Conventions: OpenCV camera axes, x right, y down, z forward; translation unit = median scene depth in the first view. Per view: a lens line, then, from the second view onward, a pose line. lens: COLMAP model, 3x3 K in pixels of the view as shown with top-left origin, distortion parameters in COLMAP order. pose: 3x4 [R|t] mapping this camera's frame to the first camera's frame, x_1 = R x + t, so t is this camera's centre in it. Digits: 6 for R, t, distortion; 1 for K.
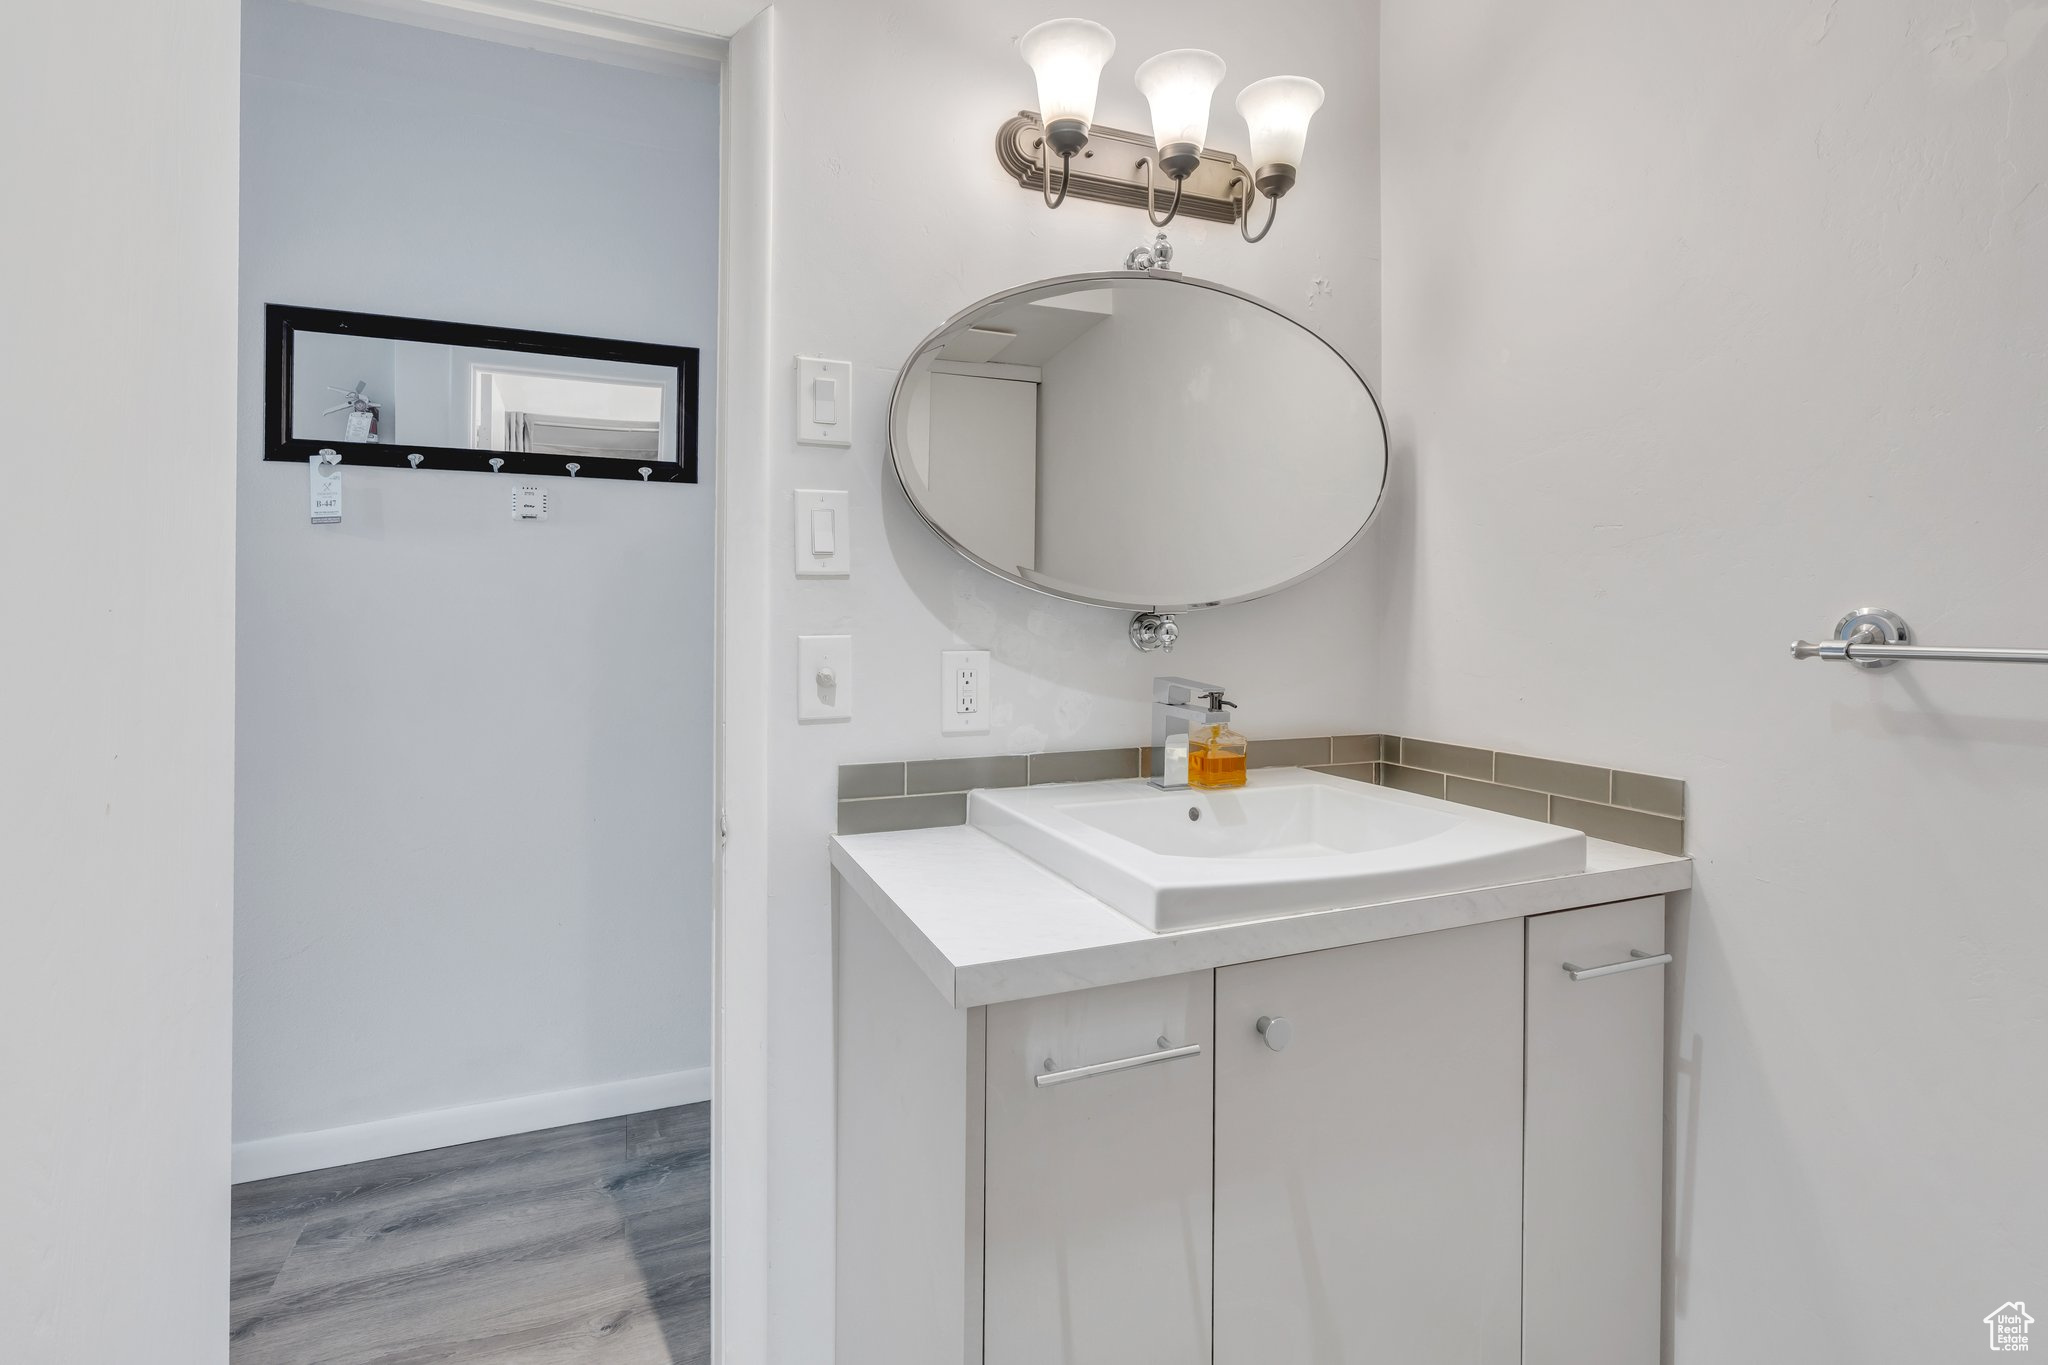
lens RADIAL K [[929.3, 0, 1022.8], [0, 929.3, 621.7], [0, 0, 1]] dist [0.000032, -0.000044]
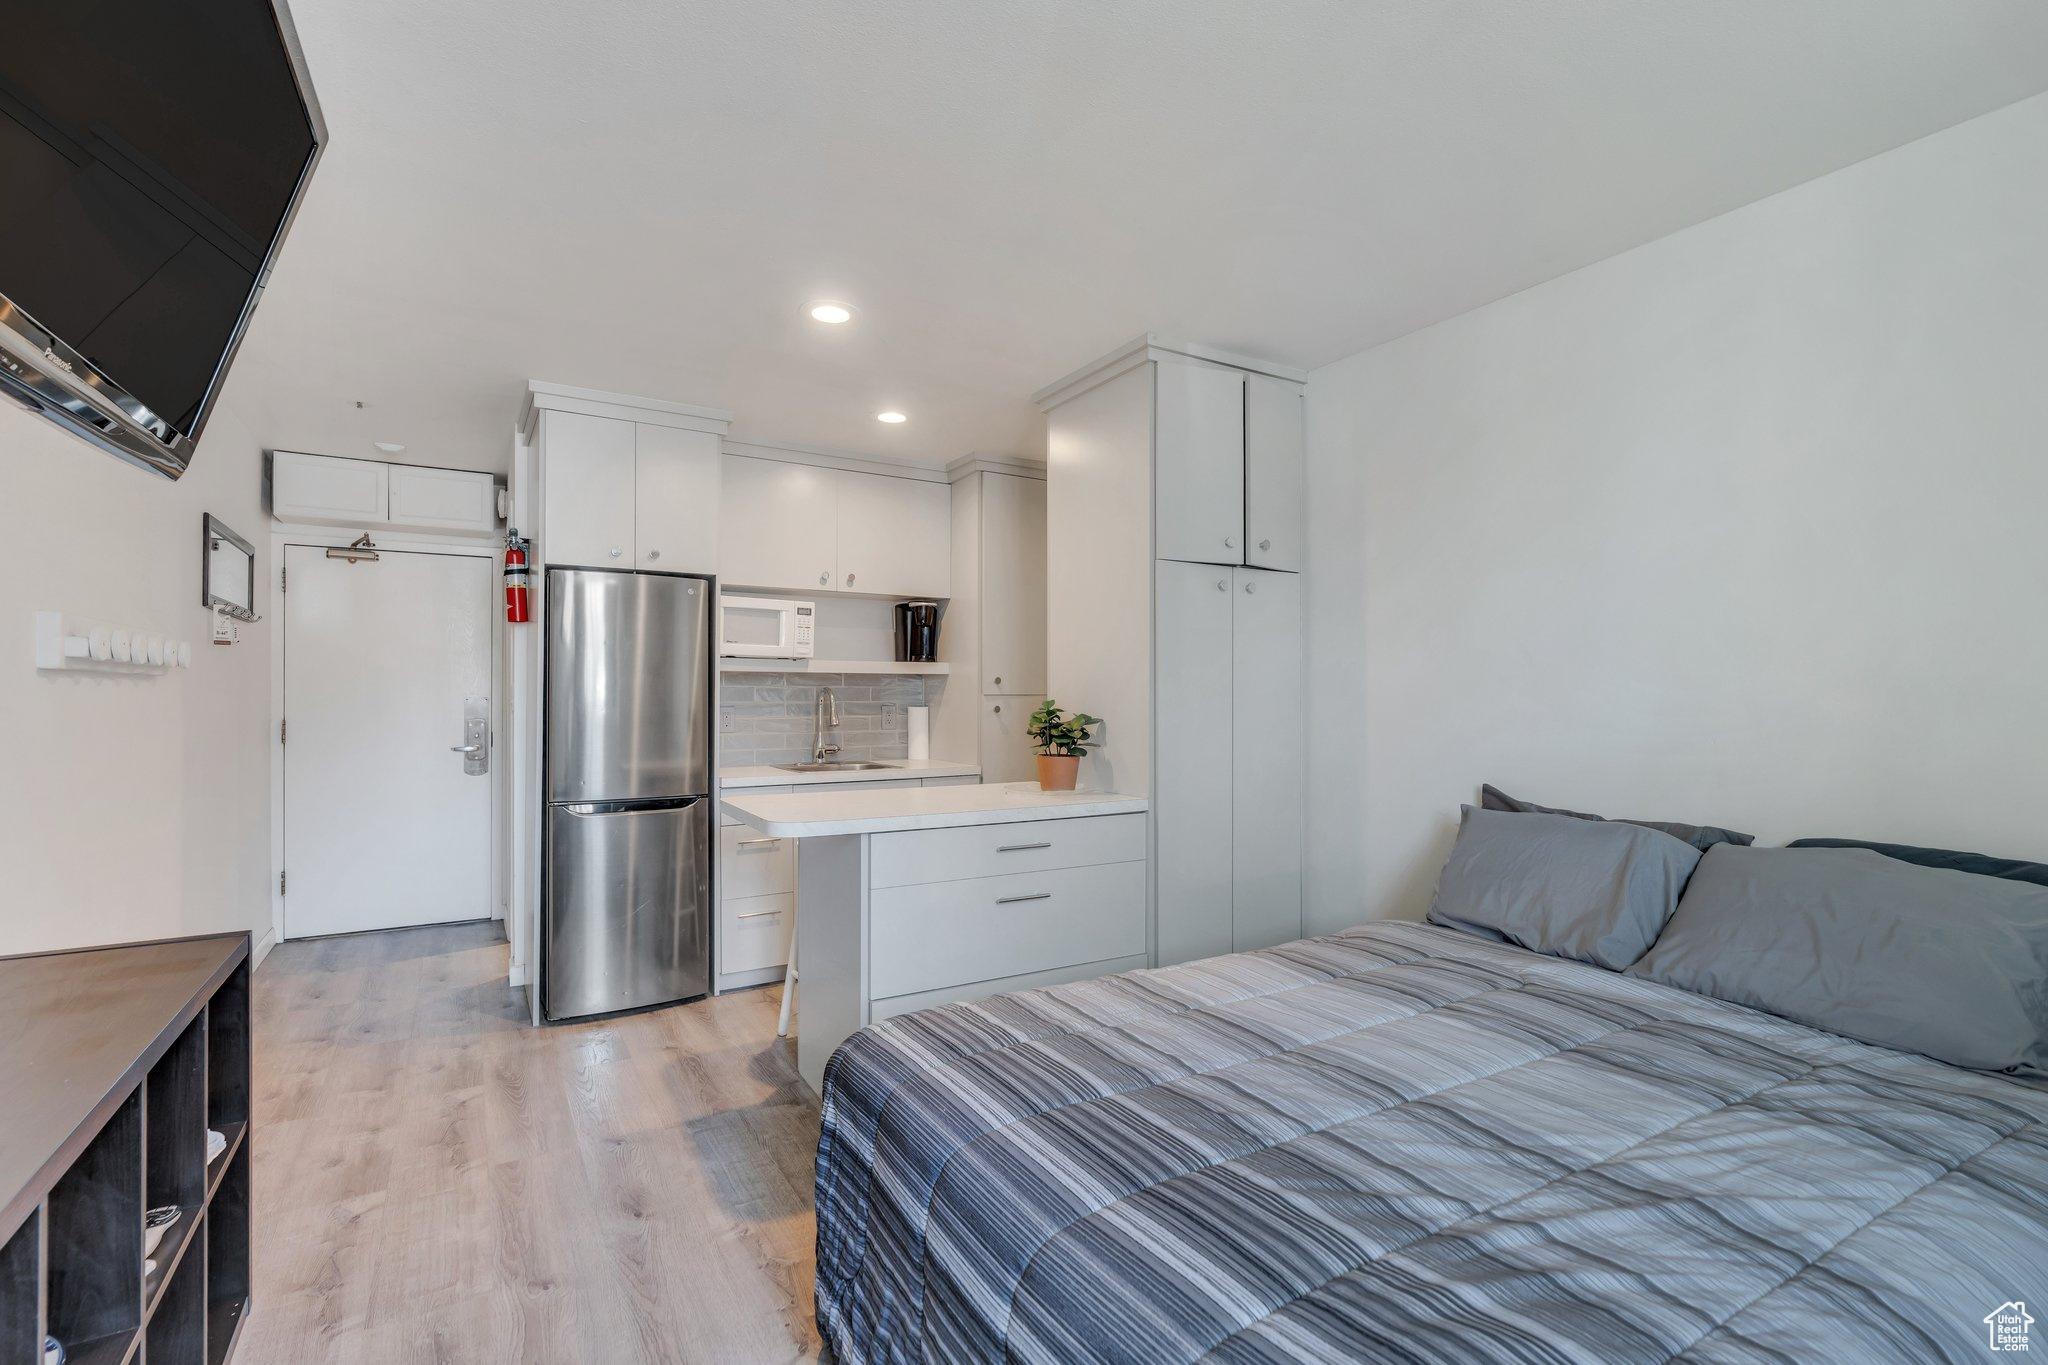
lens RADIAL K [[934.3, 0, 1024.0], [0, 934.3, 682.5], [0, 0, 1]] dist [-0.000496, -0.000048]
pose [[-0.143376, -0.001002, 0.989668, -2.677567], [0.002641, 0.999996, 0.001395, -0.033341], [-0.989665, 0.002814, -0.143373, -0.223715]]
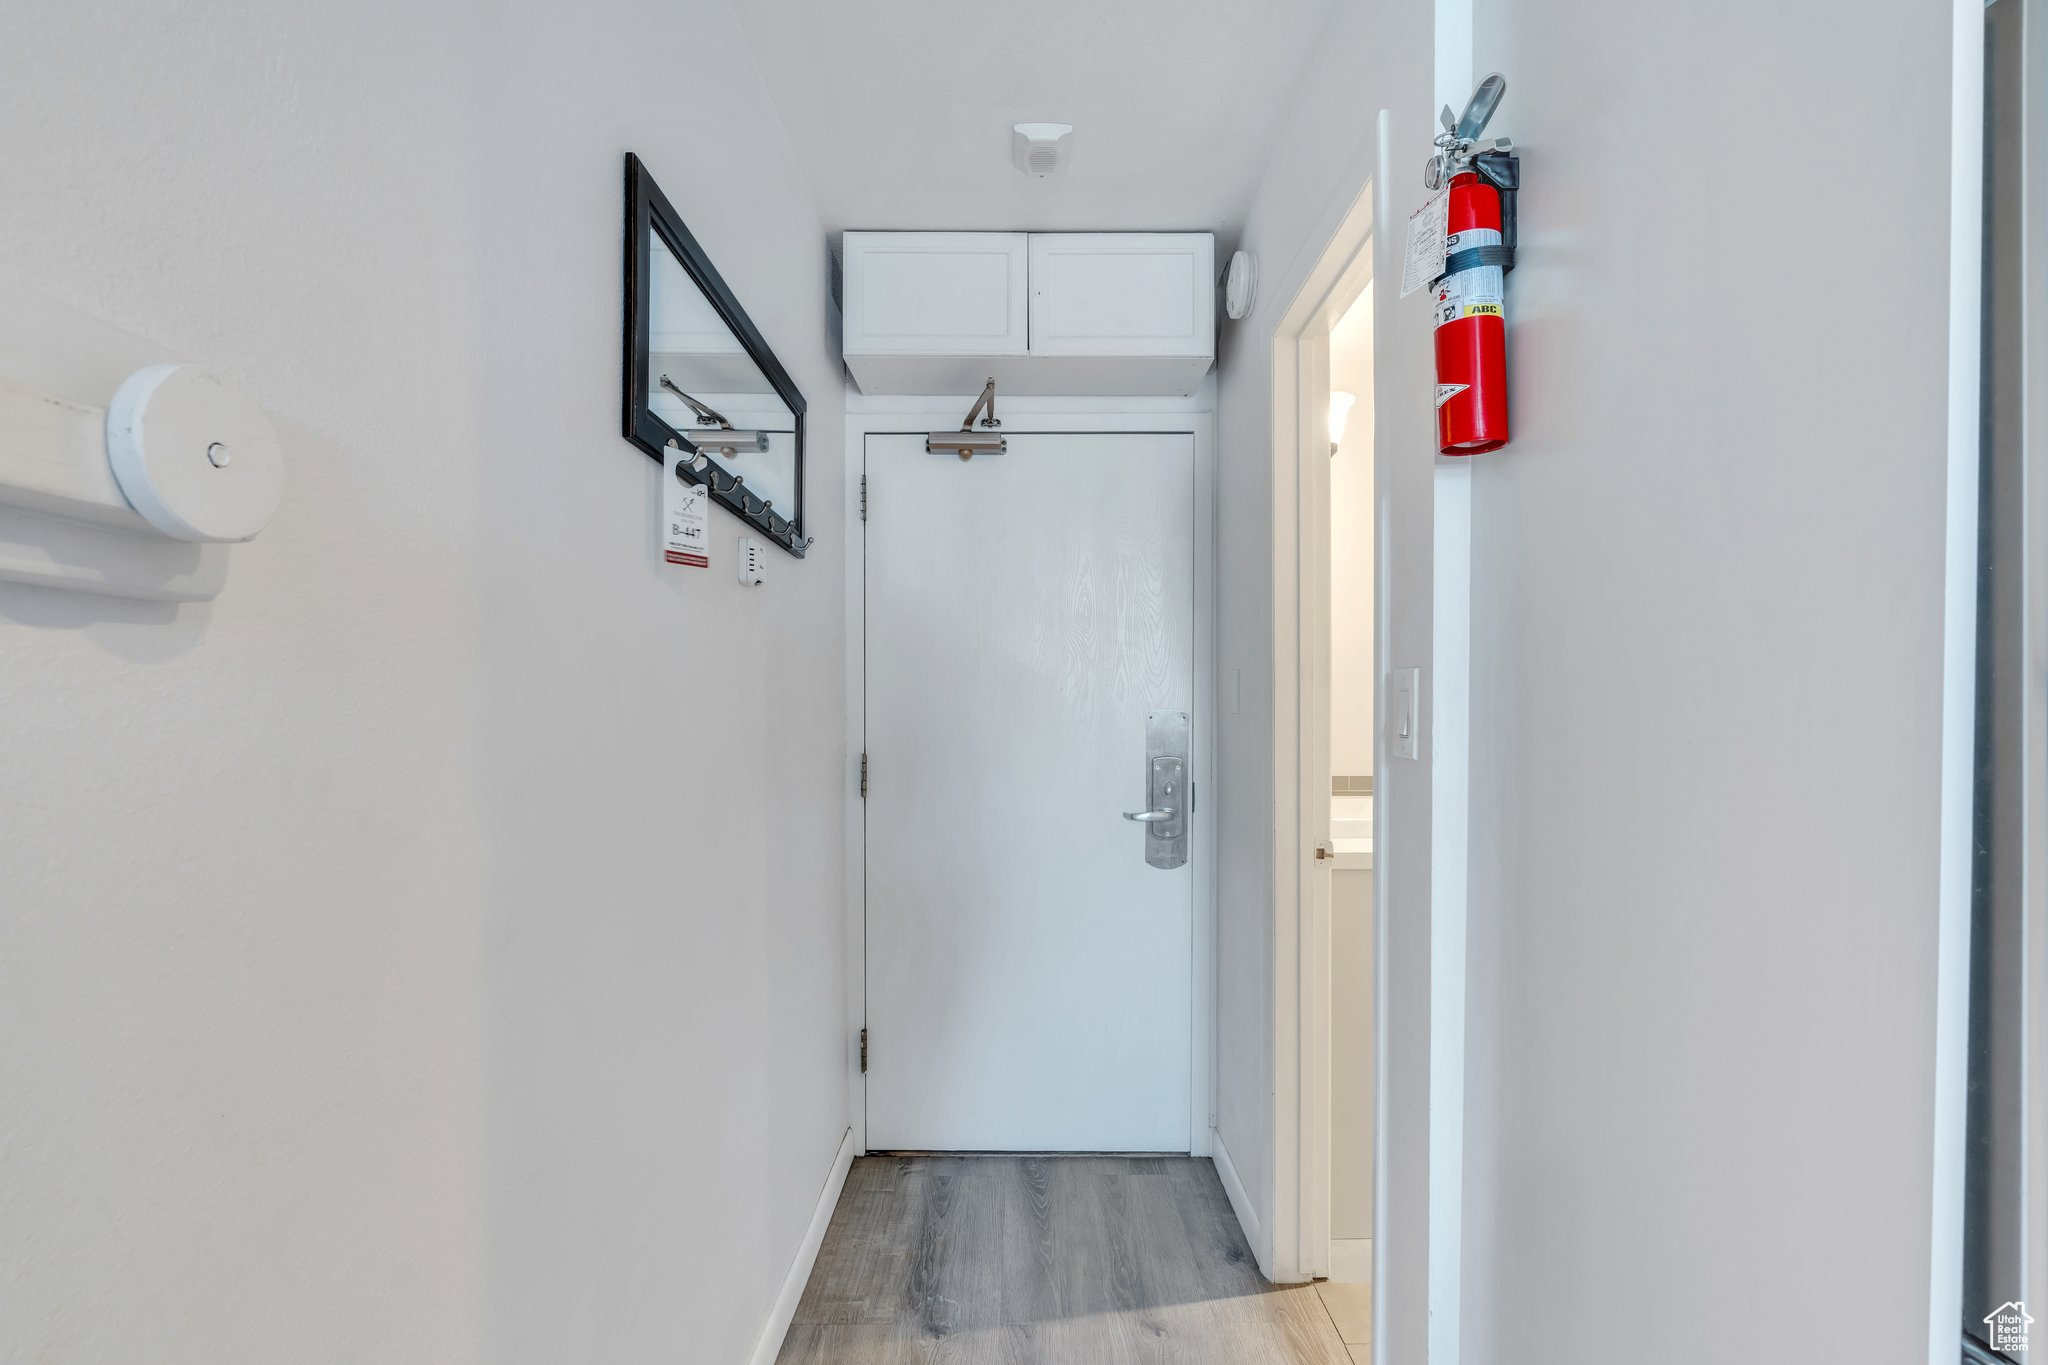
lens RADIAL K [[947.7, 0, 1025.9], [0, 947.7, 706.0], [0, 0, 1]] dist [0.000632, 0.000224]
pose [[0.386865, -0.009702, 0.922085, -1.241830], [0.004890, 0.999952, 0.008469, -0.016002], [-0.922124, 0.001233, 0.386894, 0.551086]]
